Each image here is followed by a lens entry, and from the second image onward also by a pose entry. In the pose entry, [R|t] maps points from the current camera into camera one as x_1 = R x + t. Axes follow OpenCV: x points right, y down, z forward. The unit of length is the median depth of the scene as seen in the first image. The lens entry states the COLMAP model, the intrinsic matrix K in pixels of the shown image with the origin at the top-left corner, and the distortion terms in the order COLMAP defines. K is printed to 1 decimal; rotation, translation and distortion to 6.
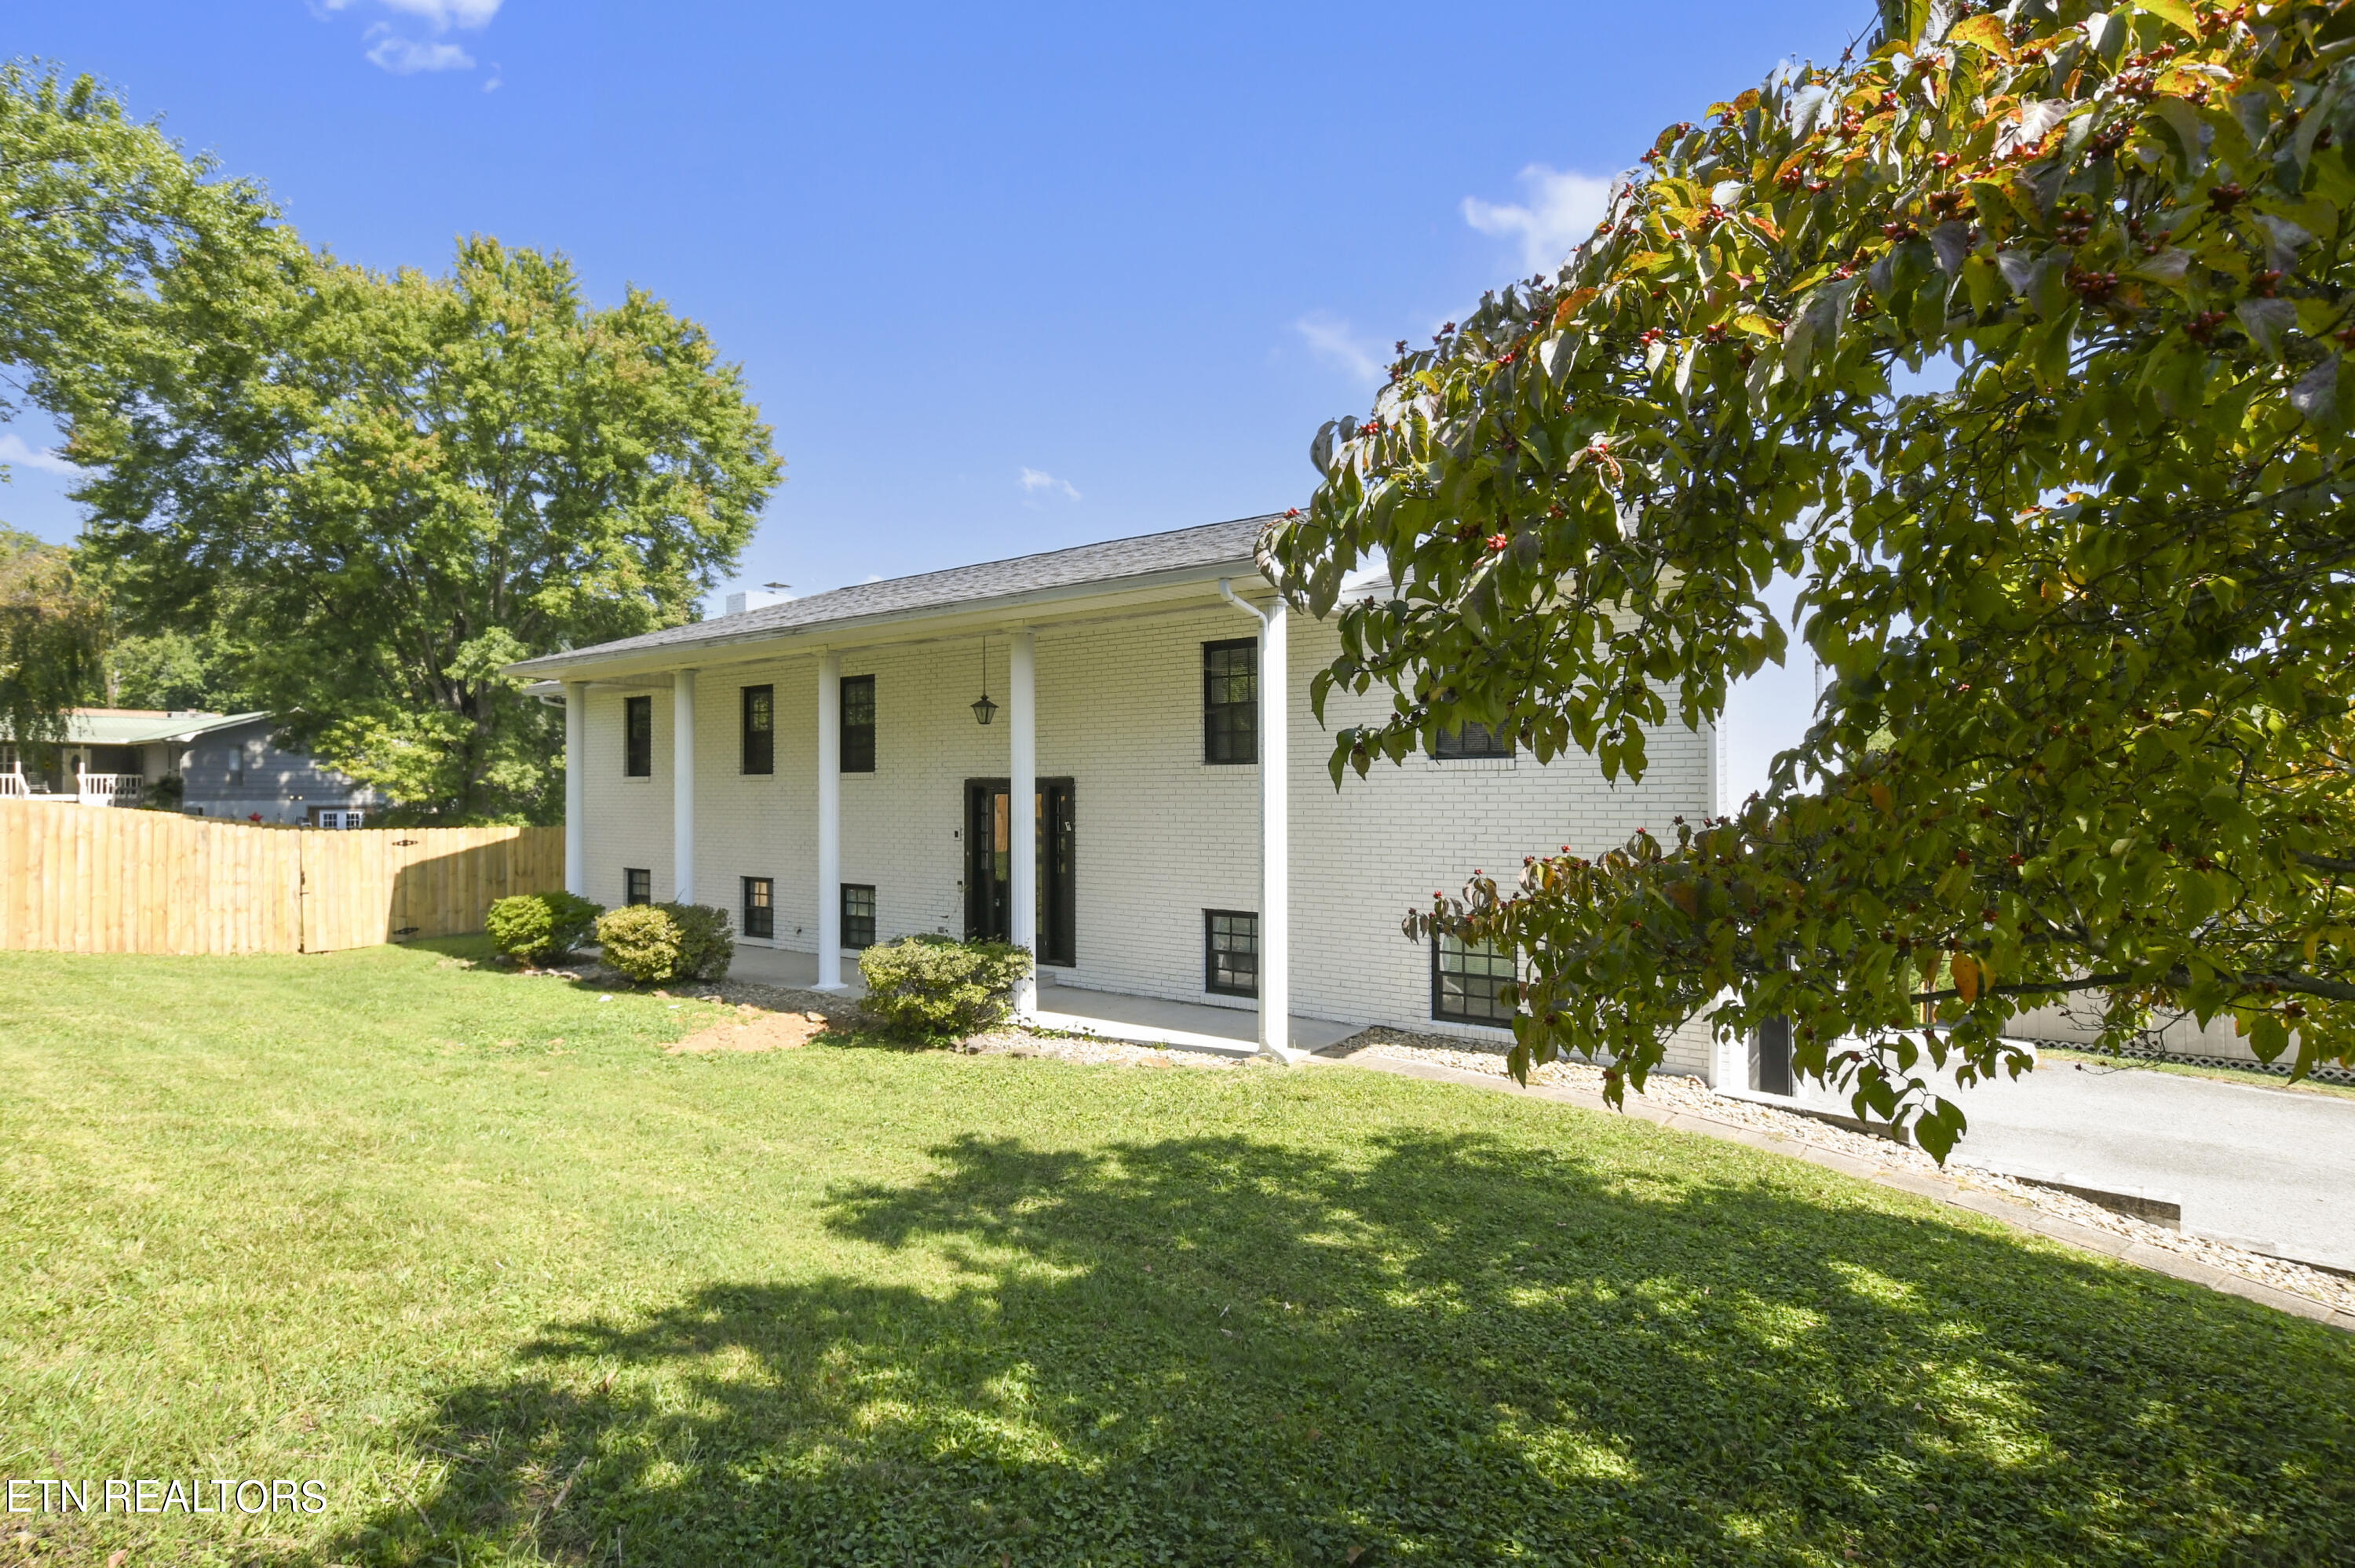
lens RADIAL K [[1140.1, 0, 1185.1], [0, 1140.1, 784.0], [0, 0, 1]] dist [0.003859, 0.000324]
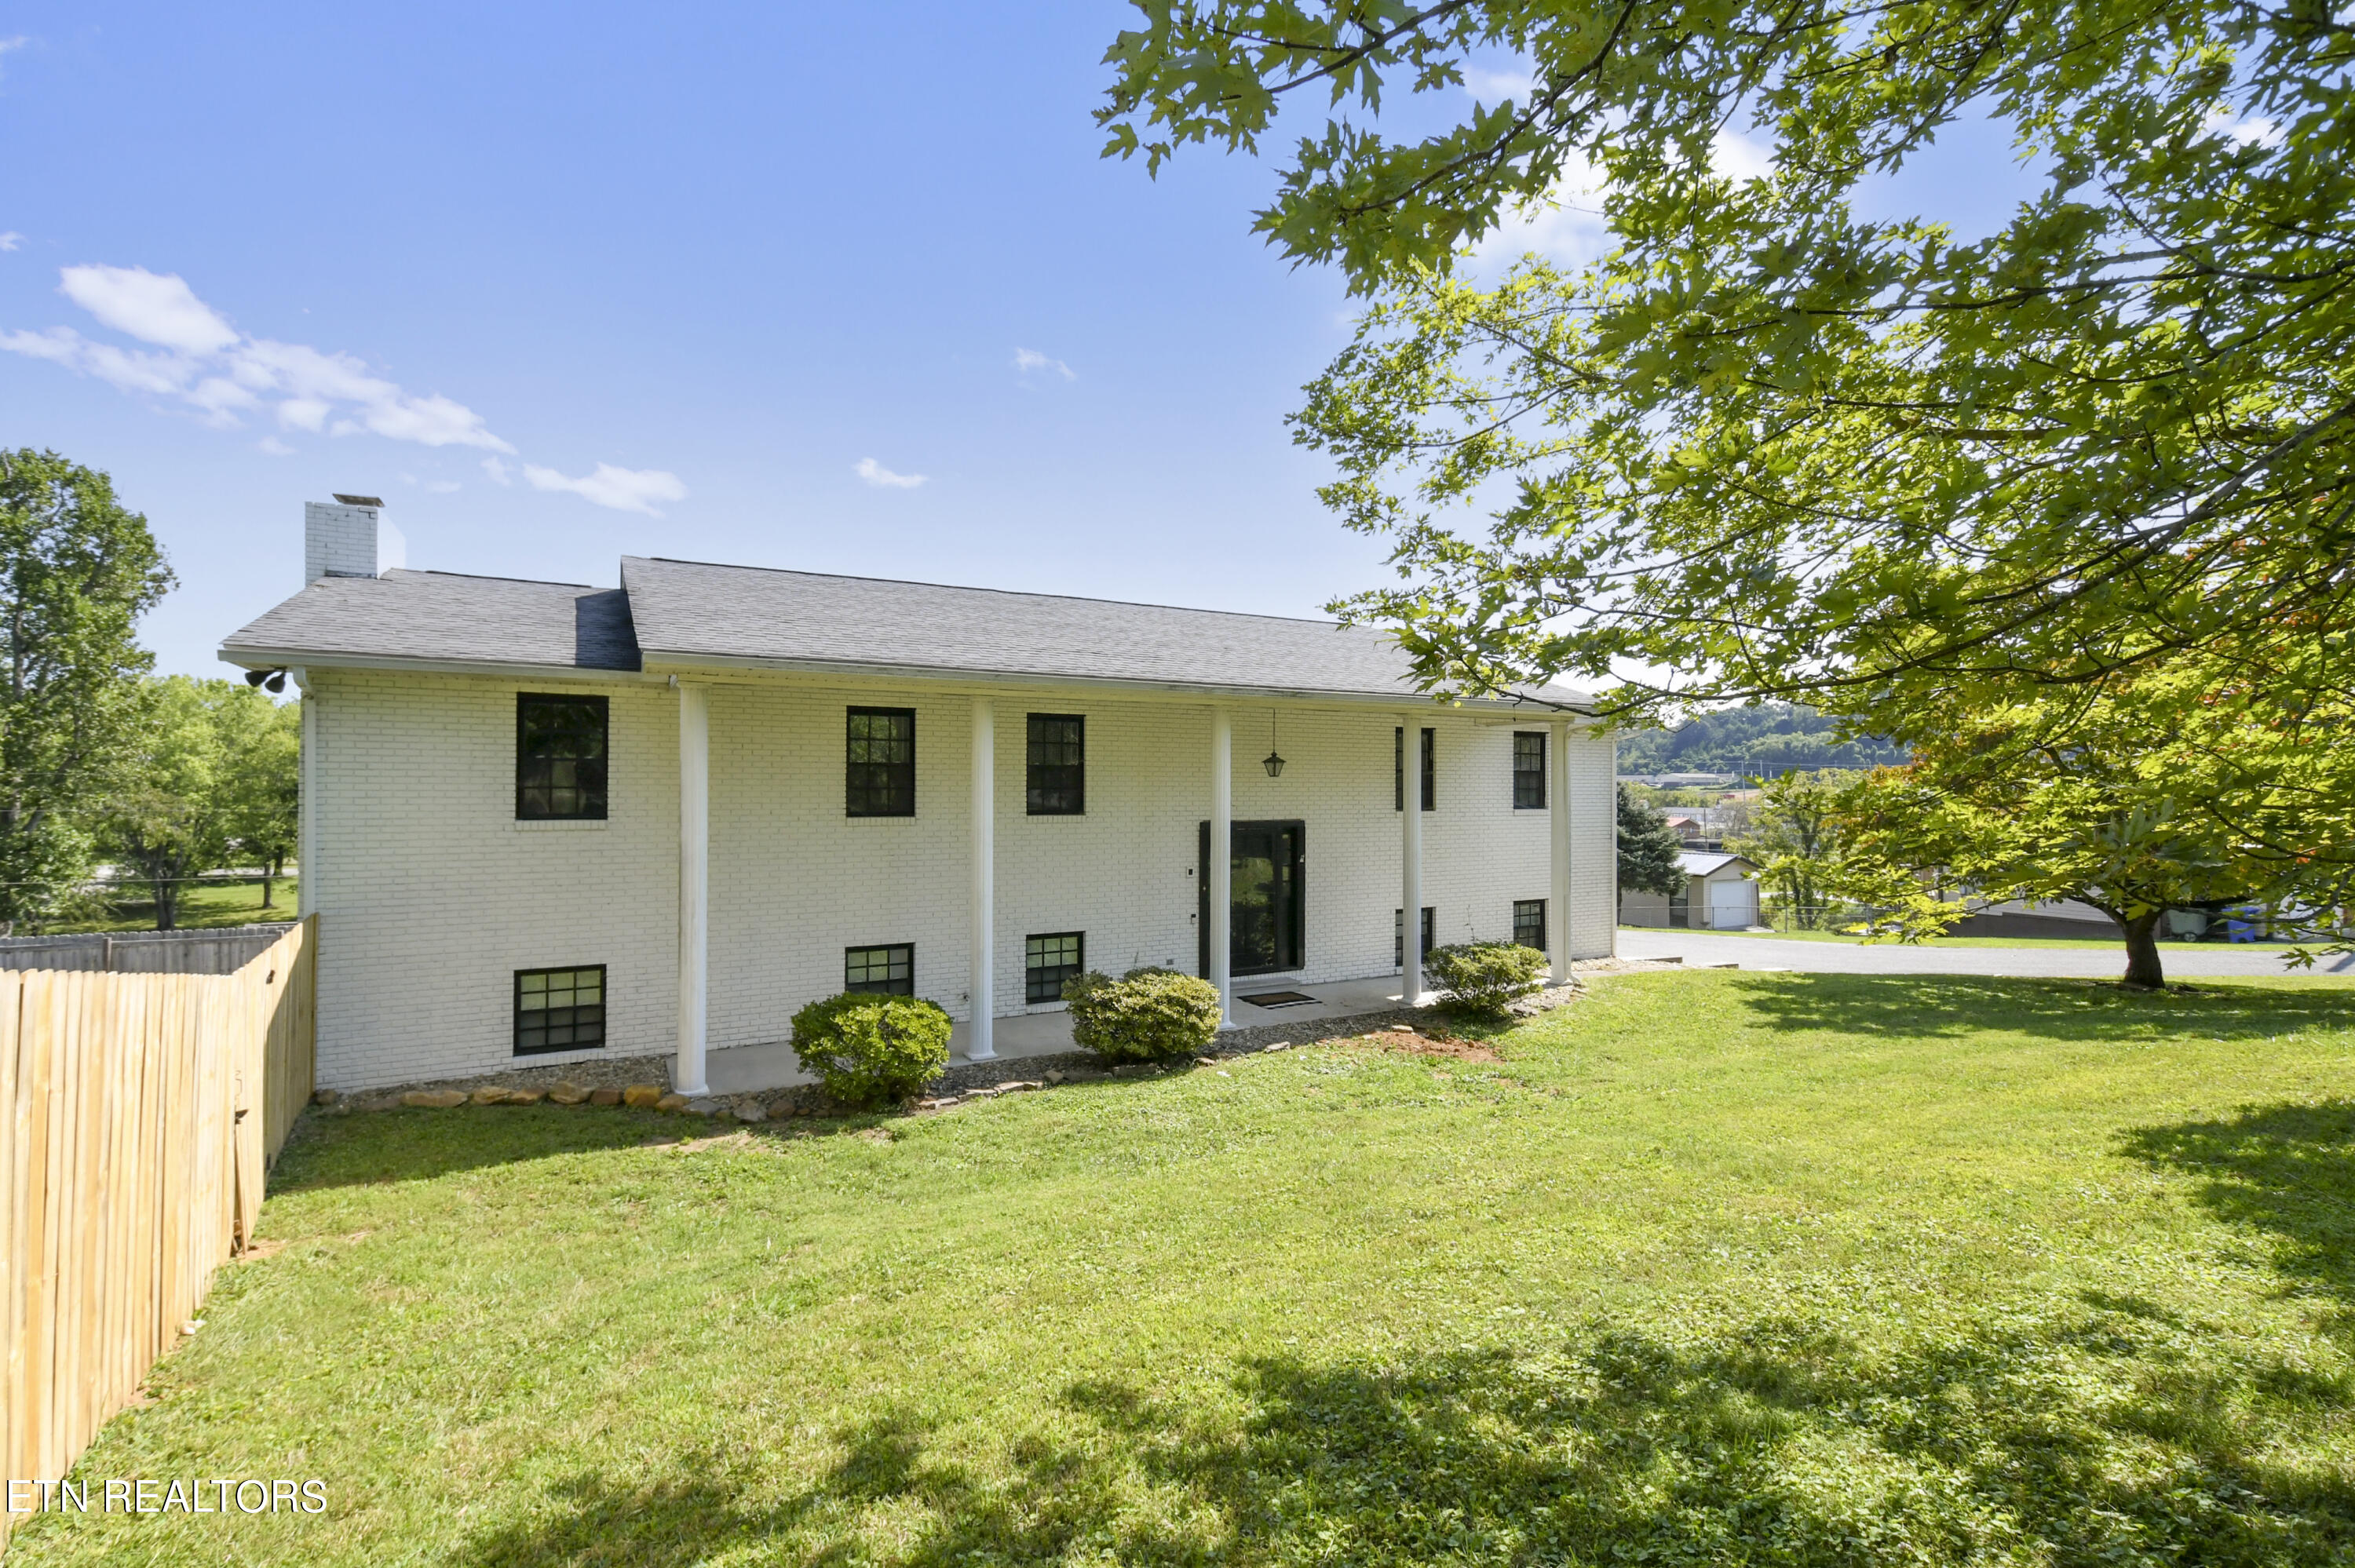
lens RADIAL K [[1037.8, 0, 1139.4], [0, 1037.8, 780.9], [0, 0, 1]] dist [0.003869, -0.001188]
pose [[0.434663, 0.011086, 0.900525, -1.125568], [-0.011491, 0.999911, -0.006763, -0.036963], [-0.900520, -0.007408, 0.434751, 0.606819]]
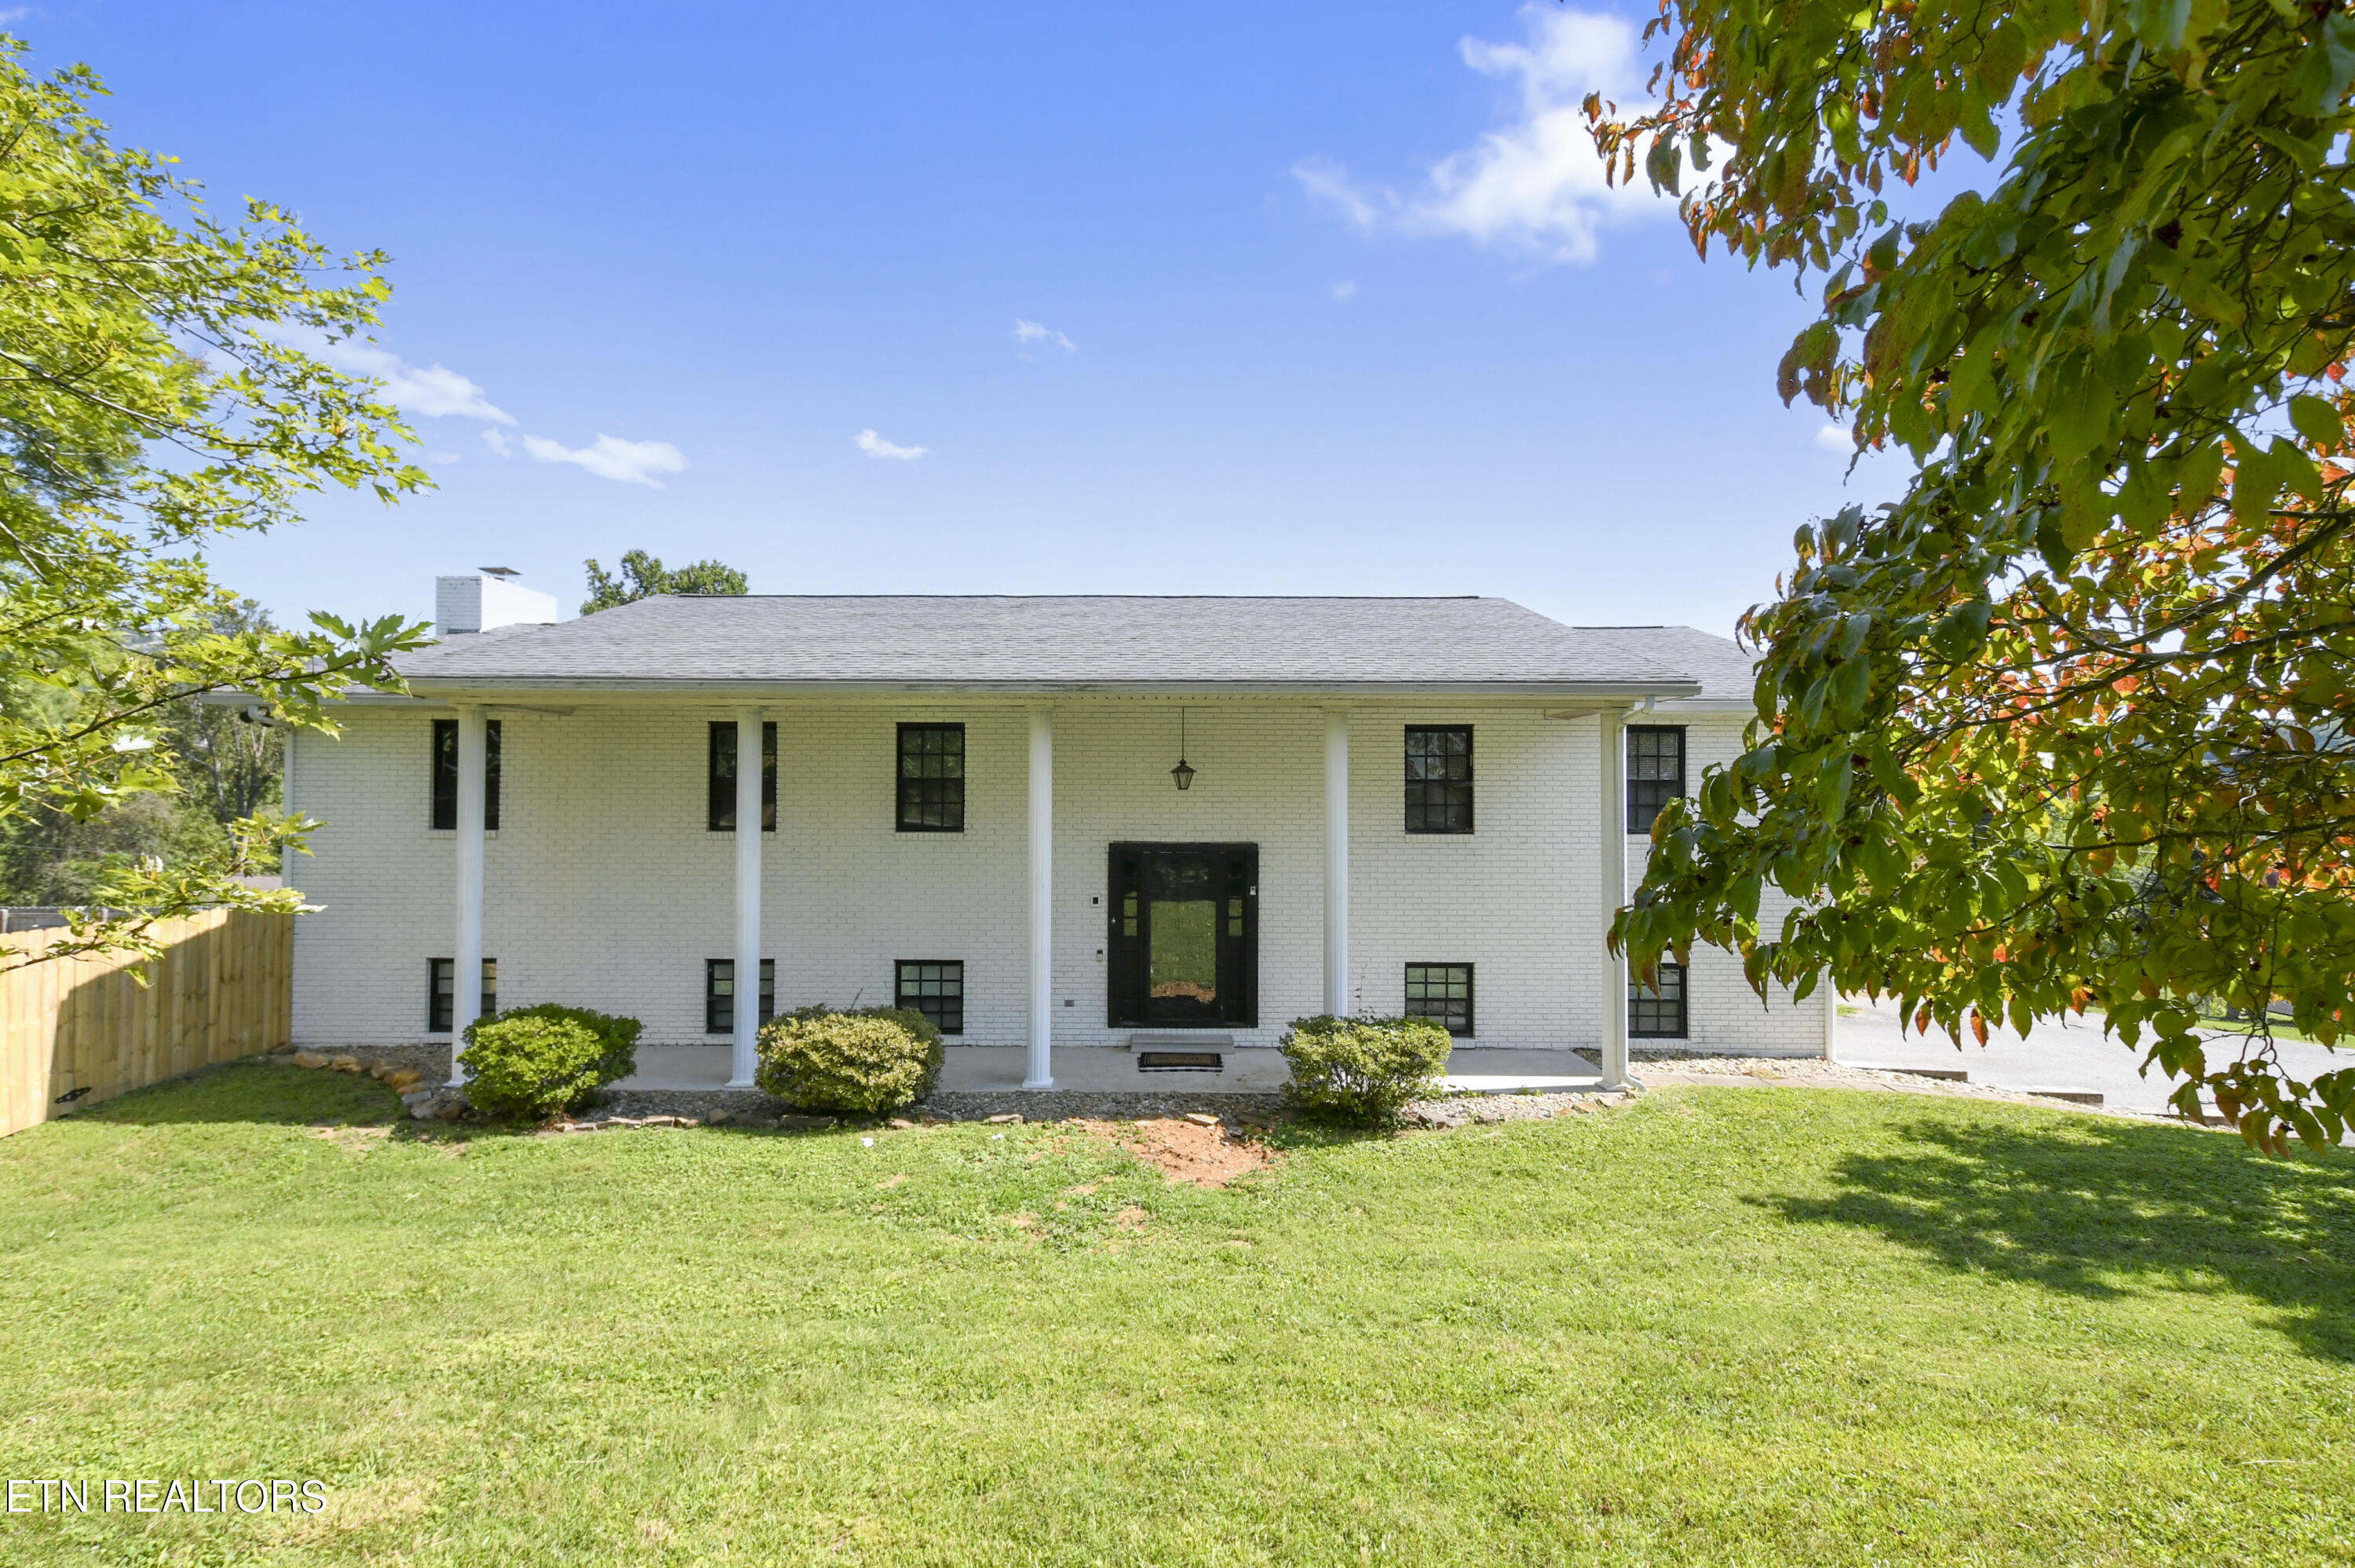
lens RADIAL K [[1037.8, 0, 1185.0], [0, 1037.8, 771.5], [0, 0, 1]] dist [0.003869, -0.001188]
pose [[0.810623, 0.024441, 0.585058, -0.651216], [-0.011211, 0.999593, -0.026224, -0.041728], [-0.585461, 0.014698, 0.810567, 0.256240]]
